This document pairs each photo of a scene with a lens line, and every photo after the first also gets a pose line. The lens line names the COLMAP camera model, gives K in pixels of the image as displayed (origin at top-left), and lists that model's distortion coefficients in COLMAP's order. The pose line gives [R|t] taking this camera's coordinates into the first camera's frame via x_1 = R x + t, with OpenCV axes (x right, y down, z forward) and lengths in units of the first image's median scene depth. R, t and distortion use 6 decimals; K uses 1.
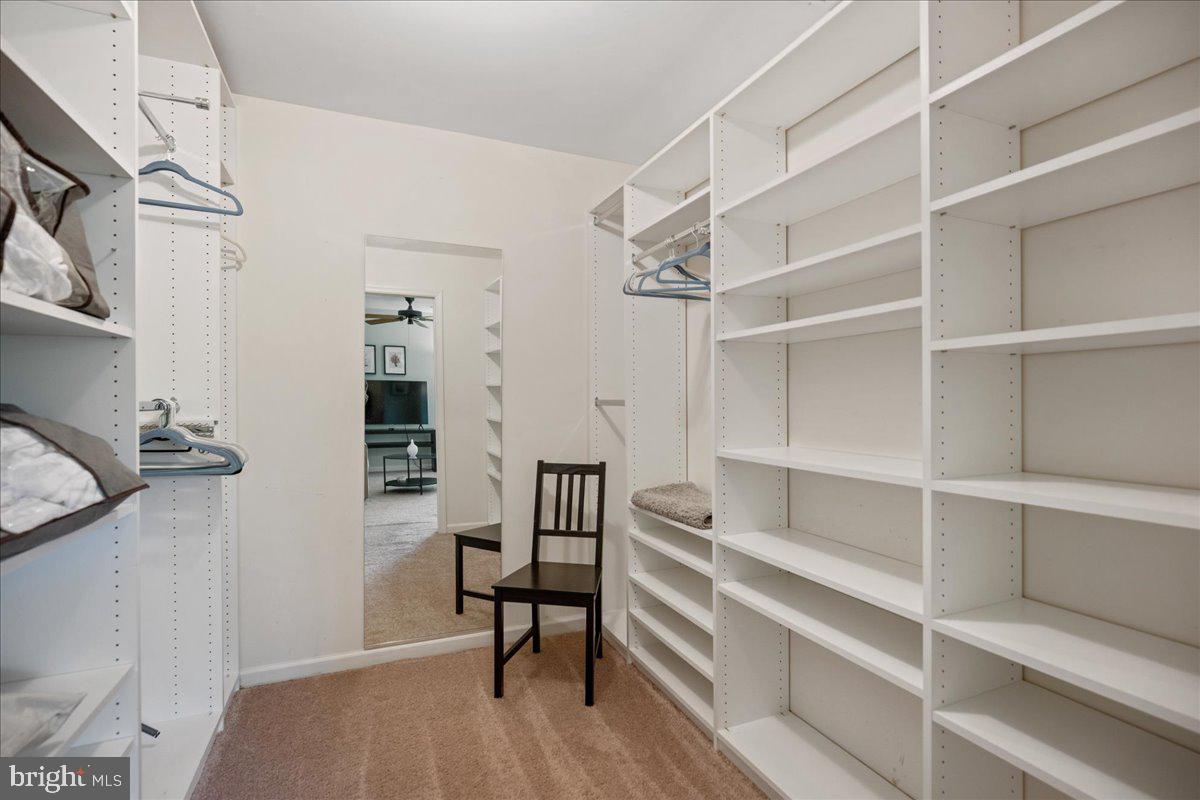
lens RADIAL K [[566.9, 0, 600.9], [0, 566.9, 398.8], [0, 0, 1]] dist [-0.017486, 0.005335]
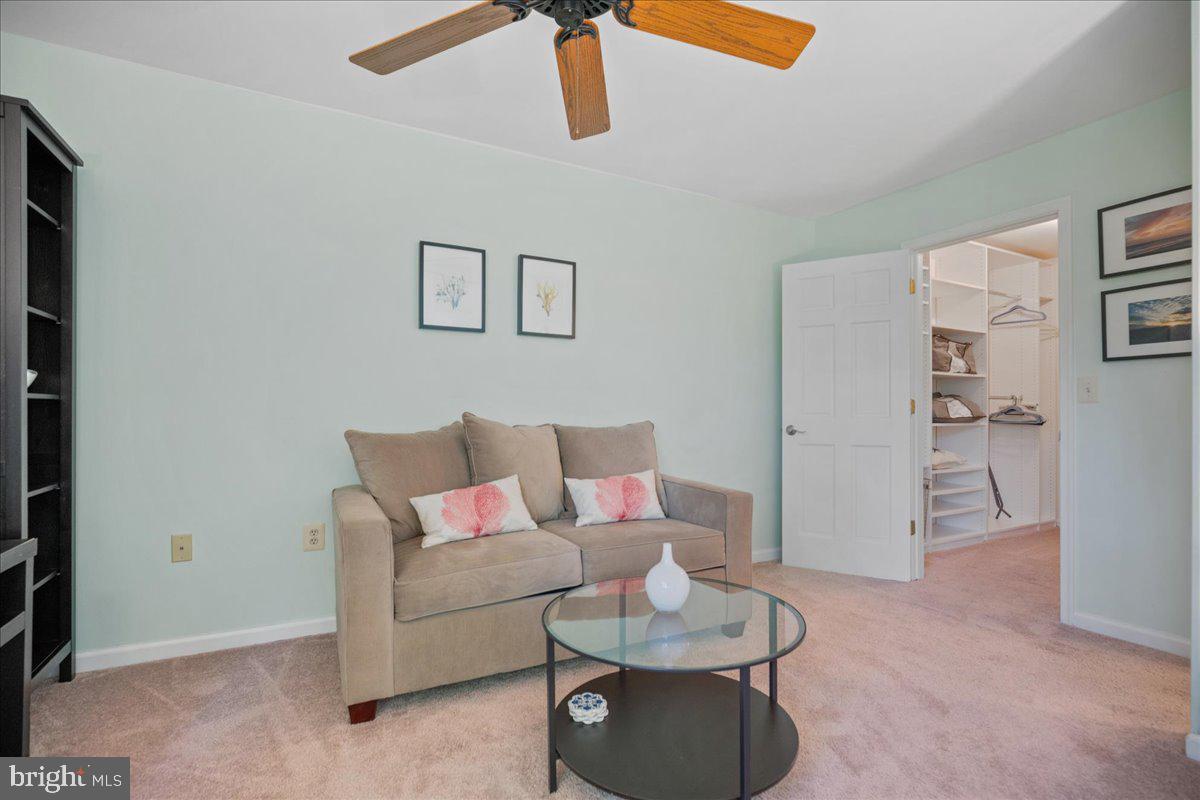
lens RADIAL K [[566.9, 0, 602.2], [0, 566.9, 403.1], [0, 0, 1]] dist [-0.017486, 0.005335]
pose [[0.092253, -0.004314, -0.995726, 1.741591], [-0.005540, 0.999973, -0.004845, 0.061012], [0.995720, 0.005964, 0.092226, -1.231788]]
